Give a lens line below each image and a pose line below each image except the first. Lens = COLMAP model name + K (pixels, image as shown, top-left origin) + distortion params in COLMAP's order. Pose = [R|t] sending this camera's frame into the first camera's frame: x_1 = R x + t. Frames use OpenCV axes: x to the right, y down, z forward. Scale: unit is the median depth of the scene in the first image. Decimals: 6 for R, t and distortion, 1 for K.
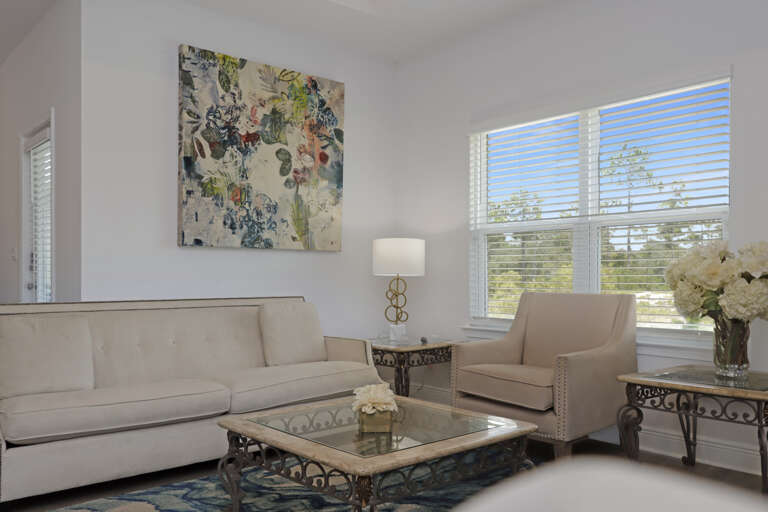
lens RADIAL K [[667.9, 0, 345.9], [0, 667.9, 280.5], [0, 0, 1]] dist [0.044547, -0.100272]
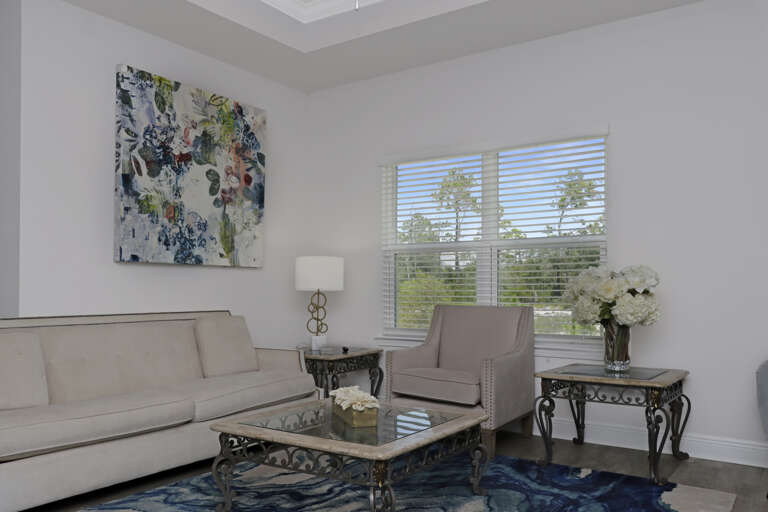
lens RADIAL K [[667.9, 0, 354.9], [0, 667.9, 281.3], [0, 0, 1]] dist [0.044547, -0.100272]
pose [[0.965767, 0.003421, 0.259390, -0.162653], [0.001756, 0.999804, -0.019725, -0.001094], [-0.259407, 0.019505, 0.965571, -0.070872]]
